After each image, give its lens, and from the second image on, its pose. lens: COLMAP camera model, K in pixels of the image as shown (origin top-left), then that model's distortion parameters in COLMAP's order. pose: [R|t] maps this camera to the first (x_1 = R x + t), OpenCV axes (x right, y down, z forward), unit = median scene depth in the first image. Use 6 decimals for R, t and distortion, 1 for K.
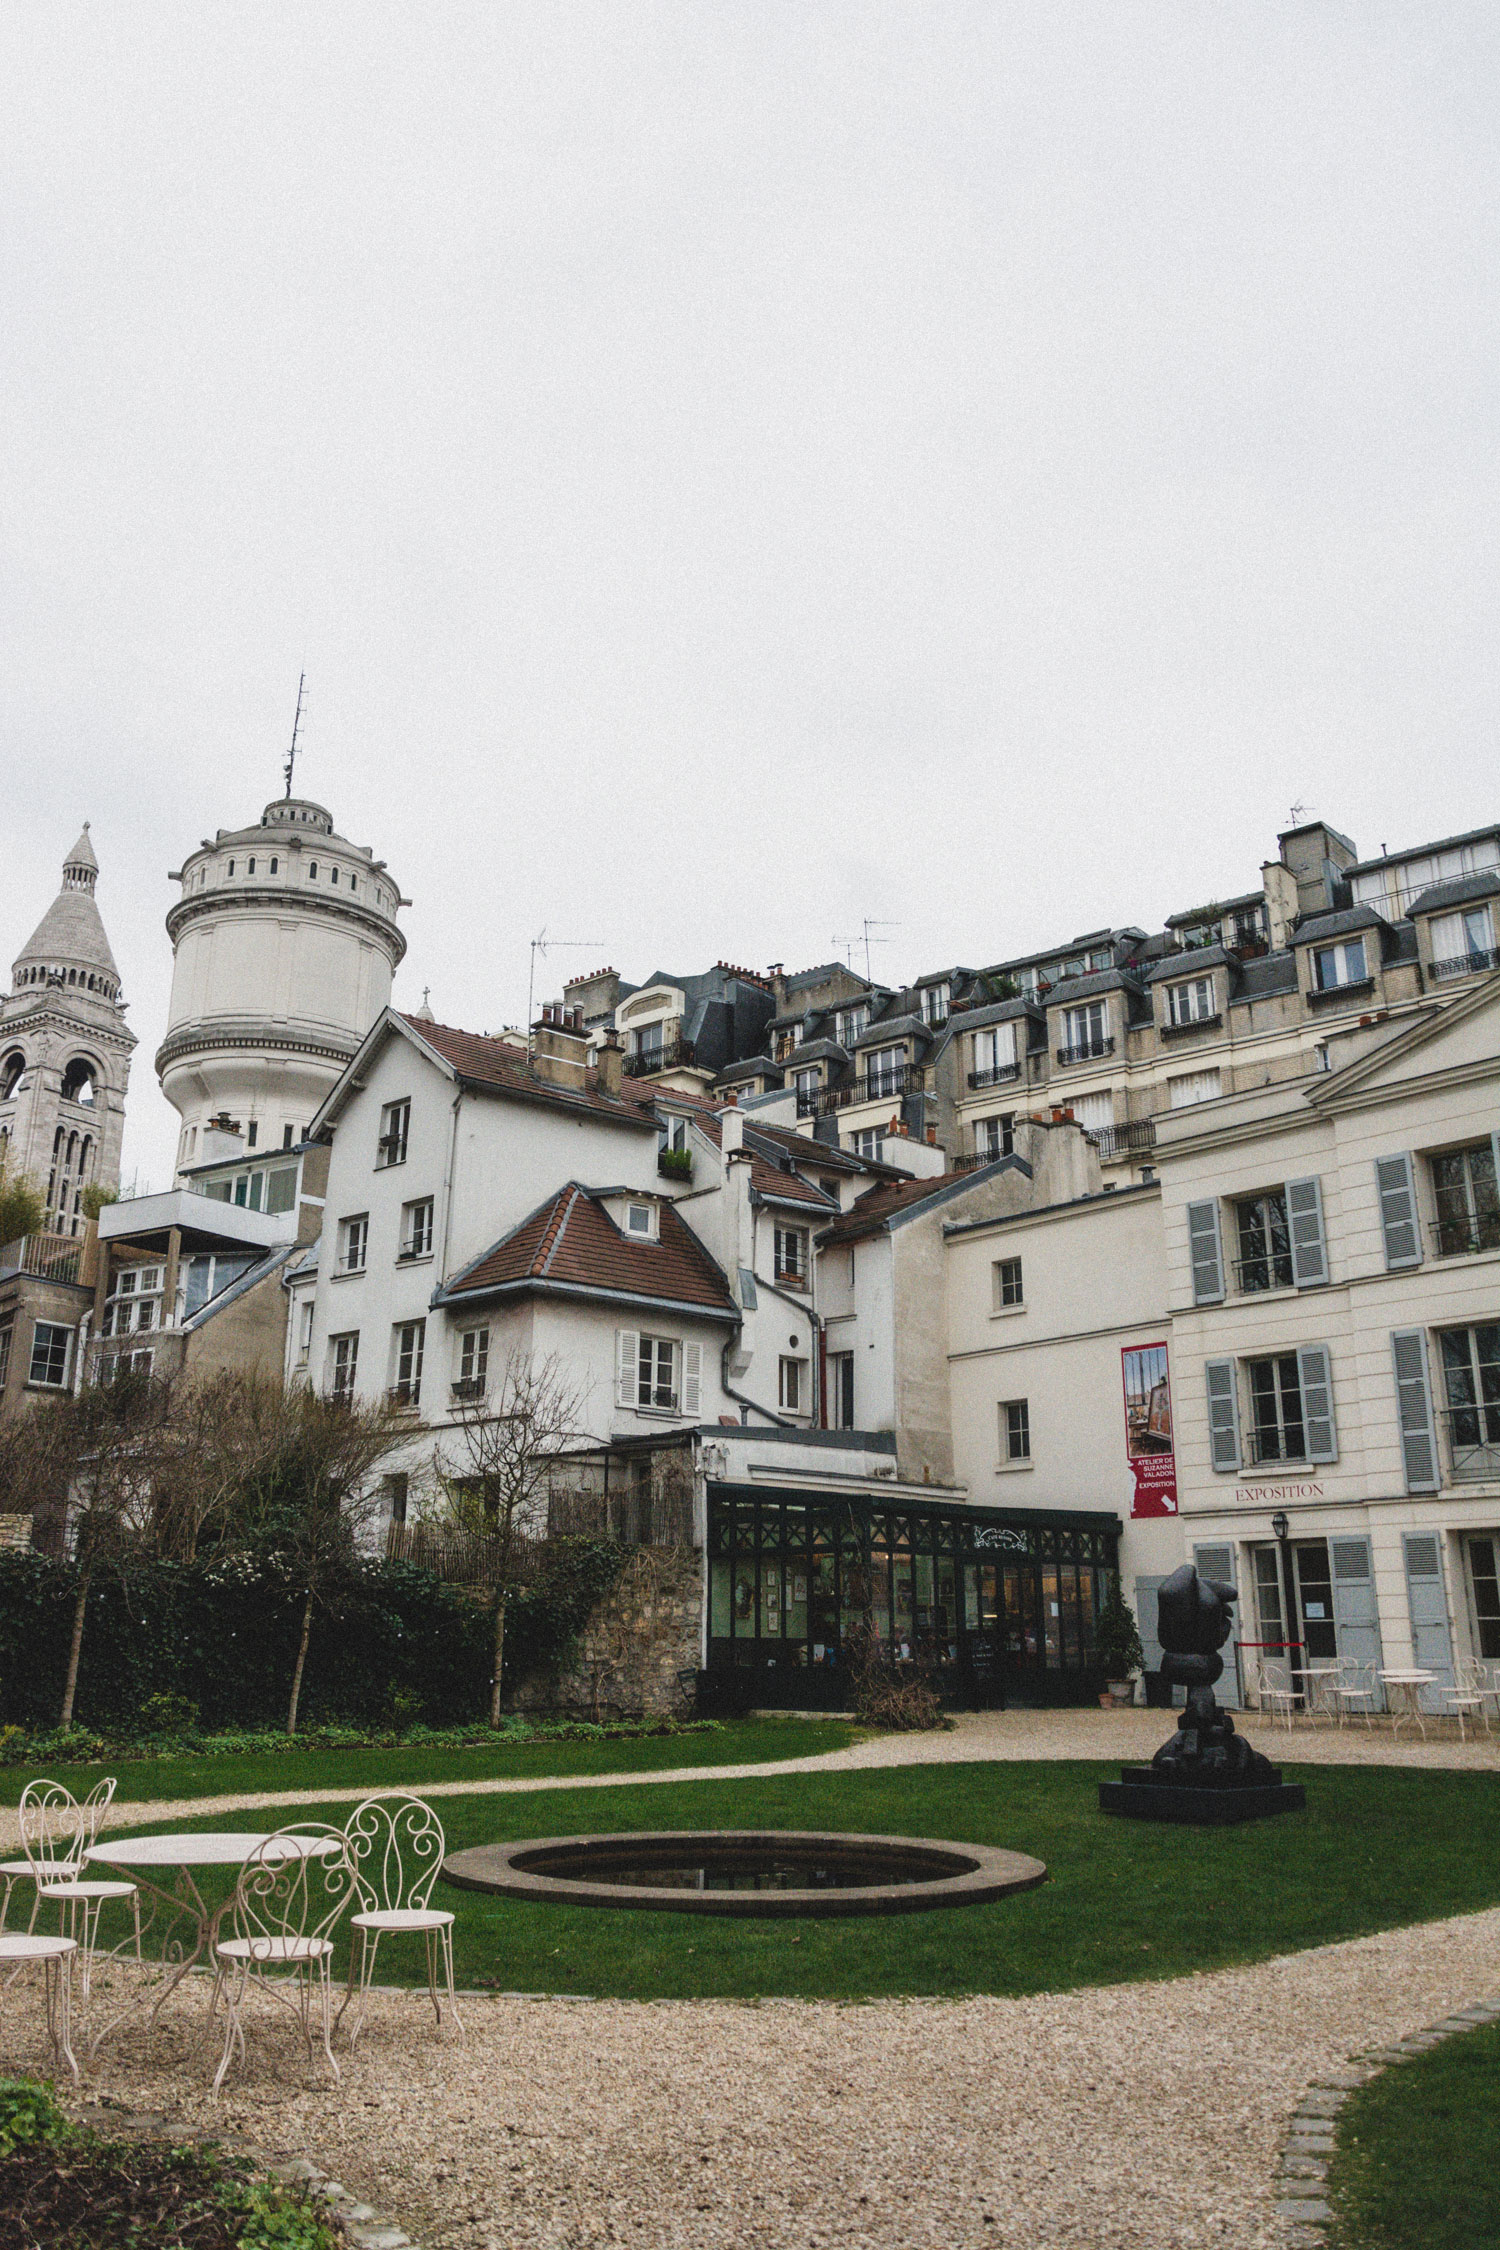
lens RADIAL K [[1713.7, 0, 750.0], [0, 1713.7, 1125.0], [0, 0, 1]] dist [0.002385, 0.005663]
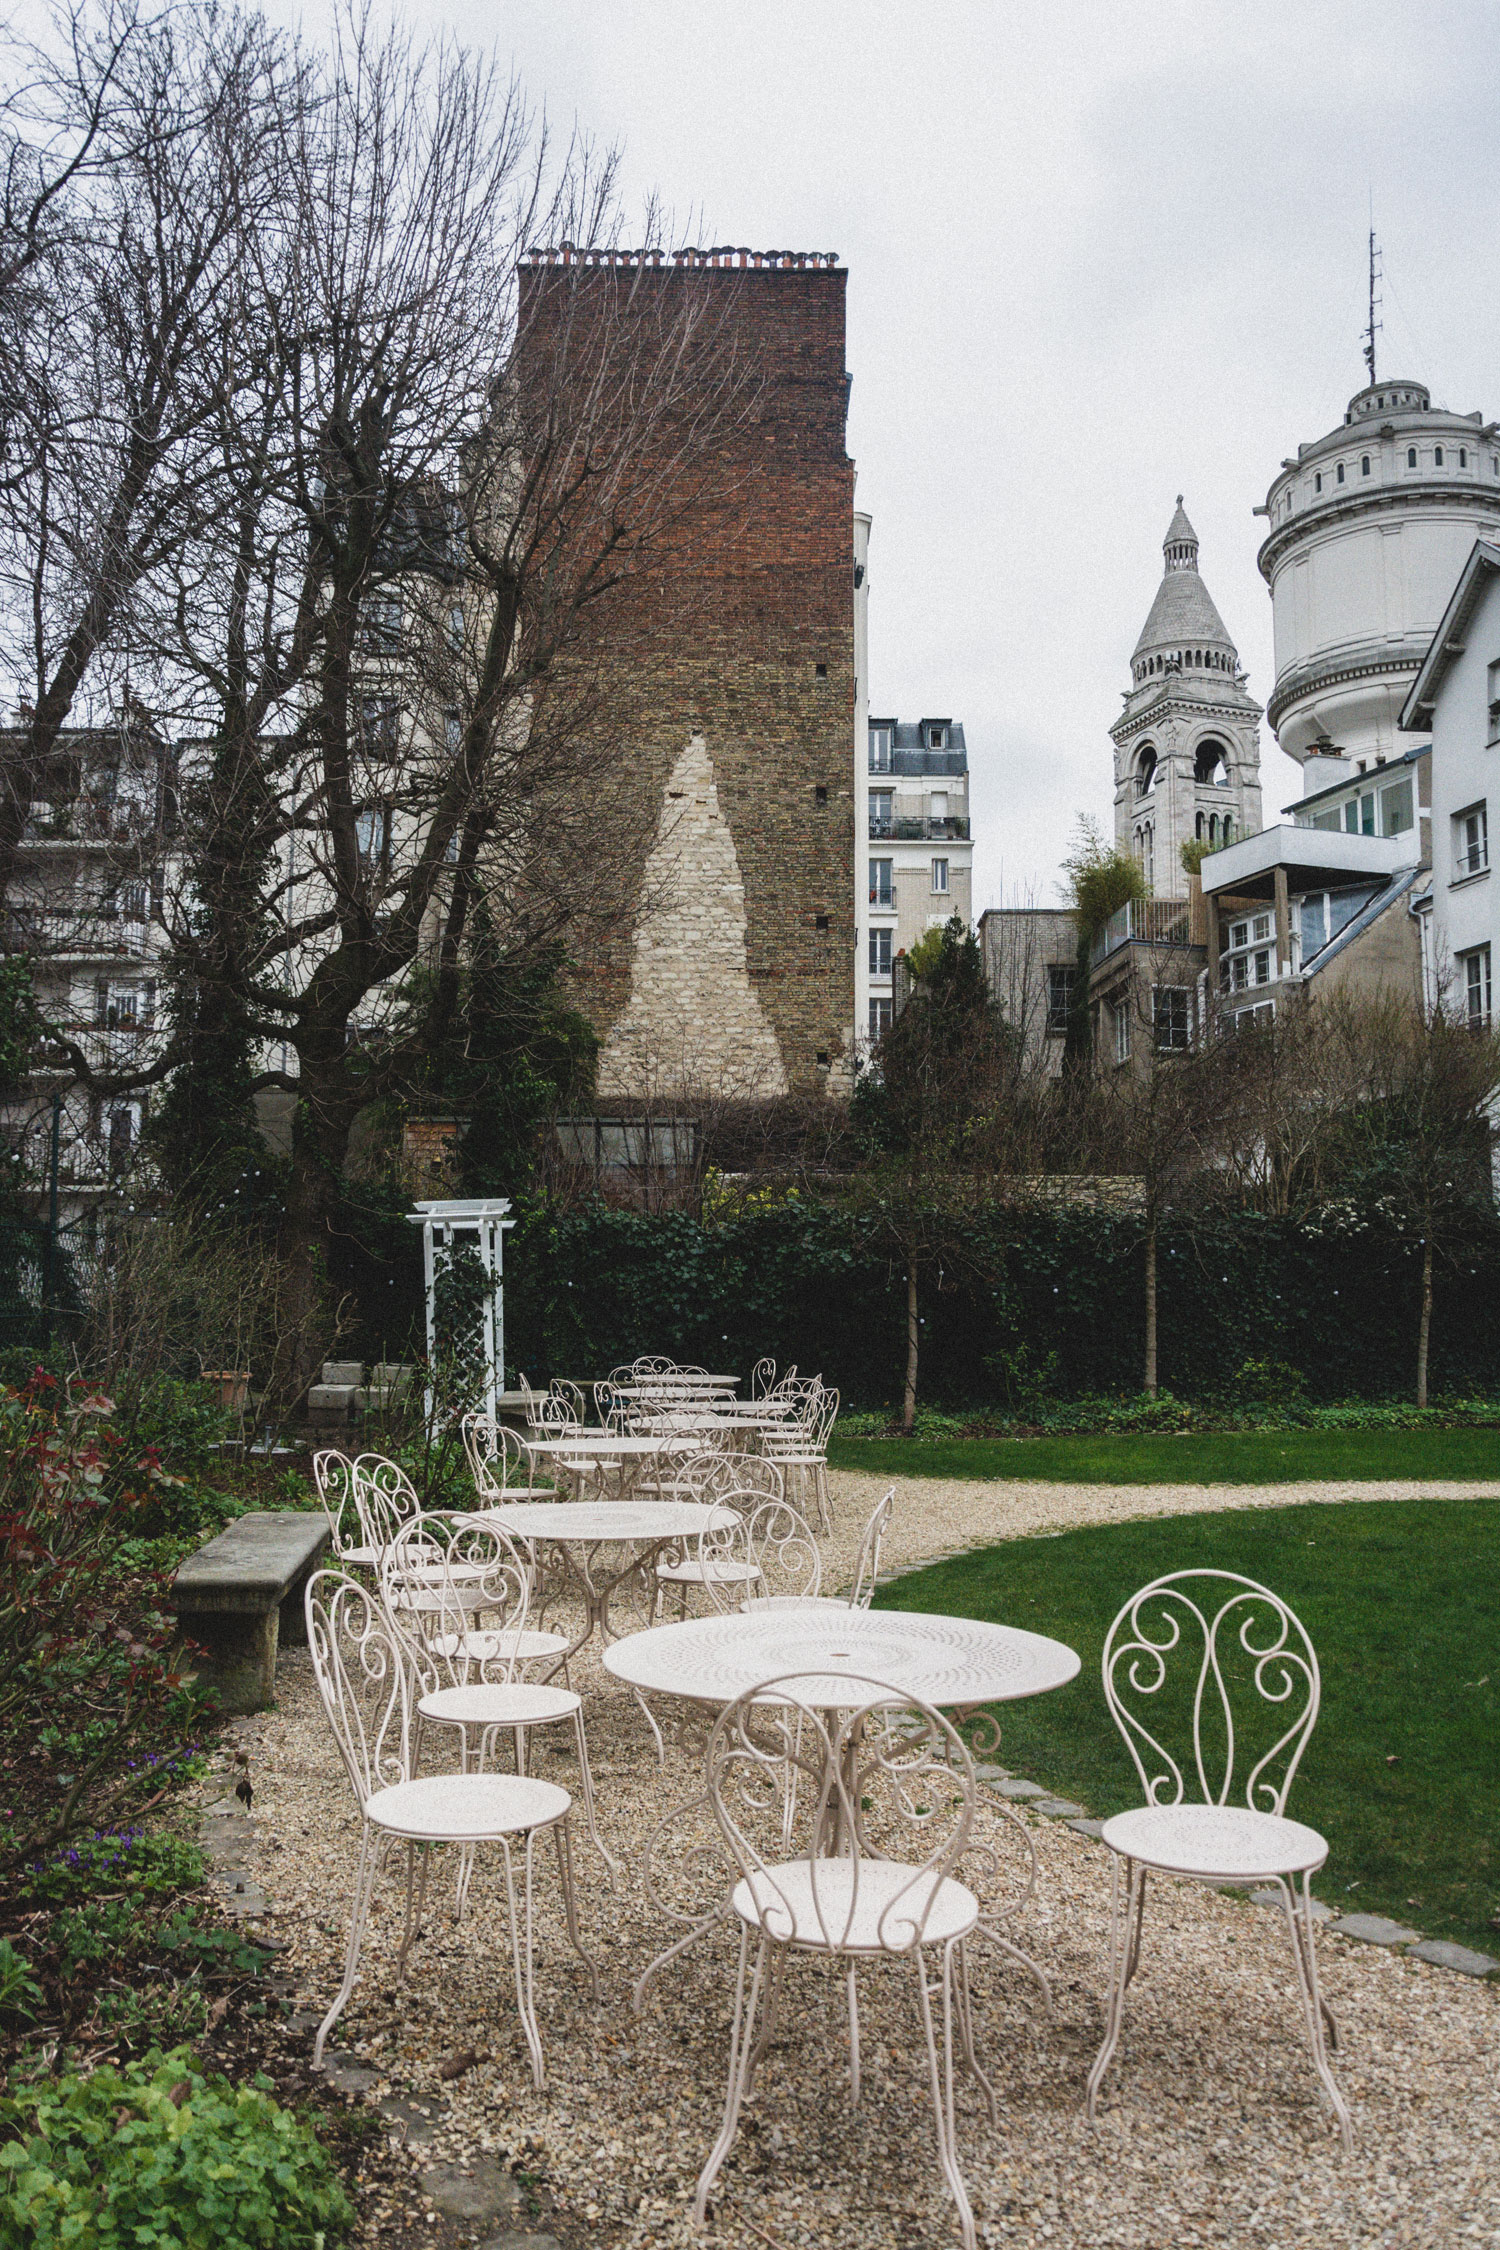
lens RADIAL K [[1713.7, 0, 750.0], [0, 1713.7, 1125.0], [0, 0, 1]] dist [0.002385, 0.005663]
pose [[0.780983, -0.071856, -0.620405, 0.000431], [0.185484, 0.975226, 0.120541, 0.029308], [0.596374, -0.209216, 0.774962, 0.091413]]
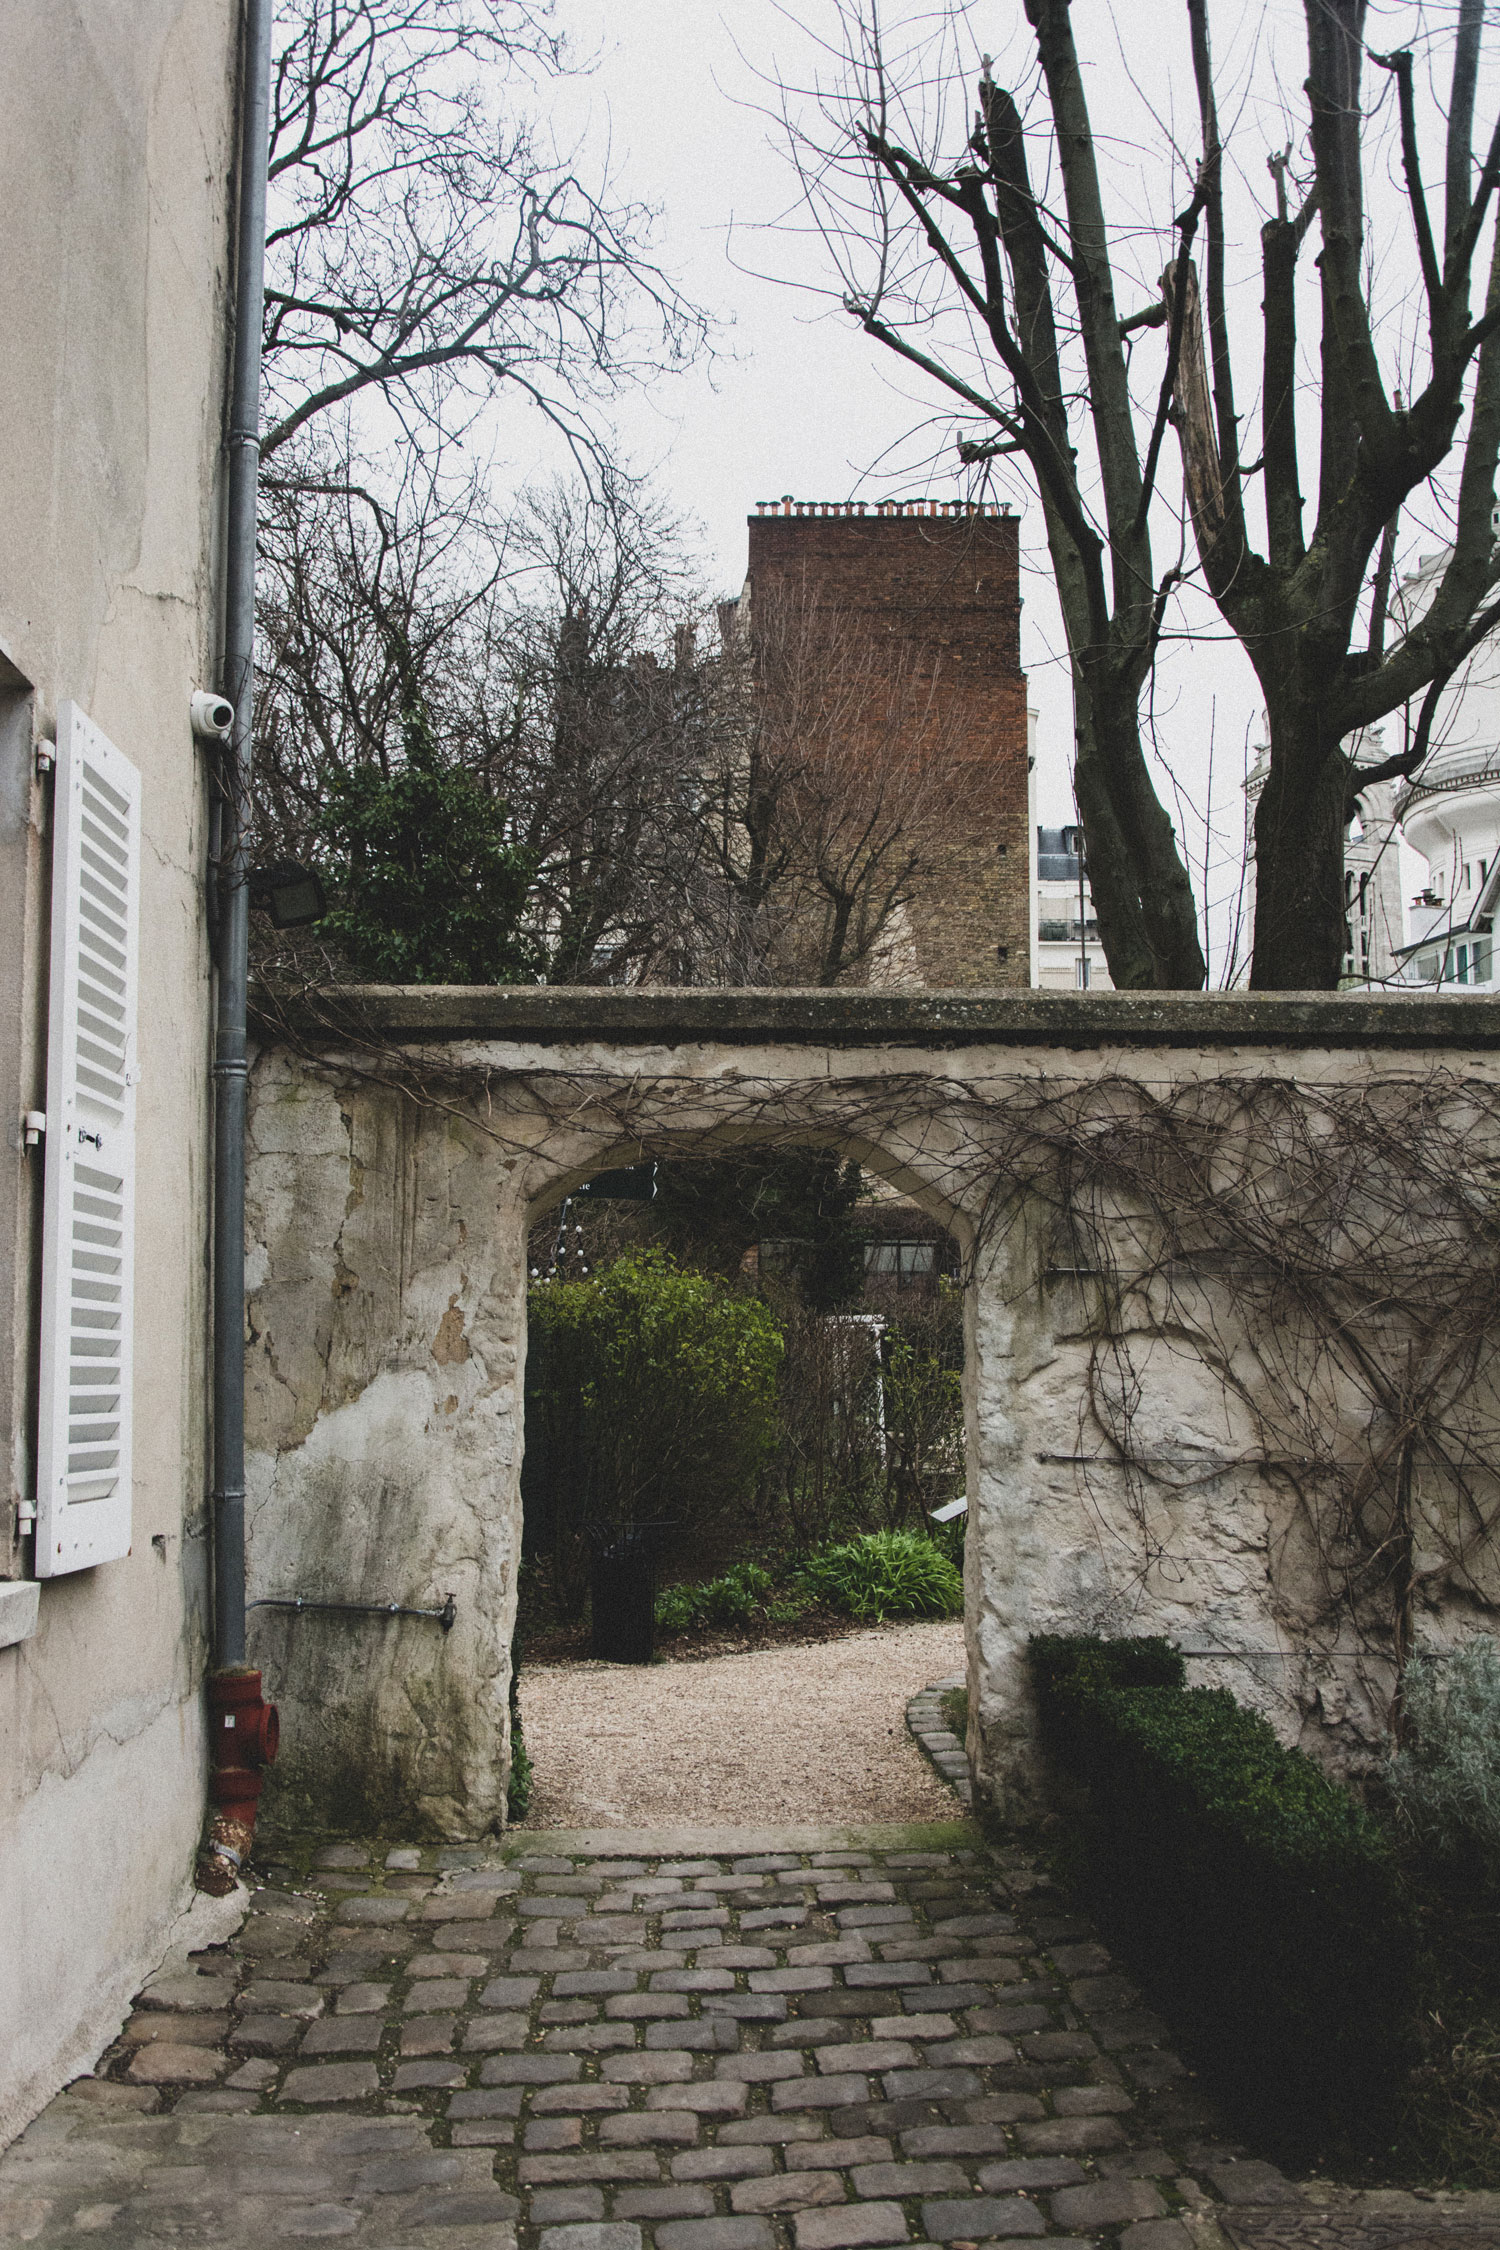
lens RADIAL K [[1966.3, 0, 750.0], [0, 1966.3, 1125.0], [0, 0, 1]] dist [-0.071317, 0.004105]
pose [[0.755403, -0.086001, -0.649592, 0.151158], [0.187723, 0.978200, 0.088796, -0.053400], [0.627795, -0.189020, 0.755079, -0.193437]]
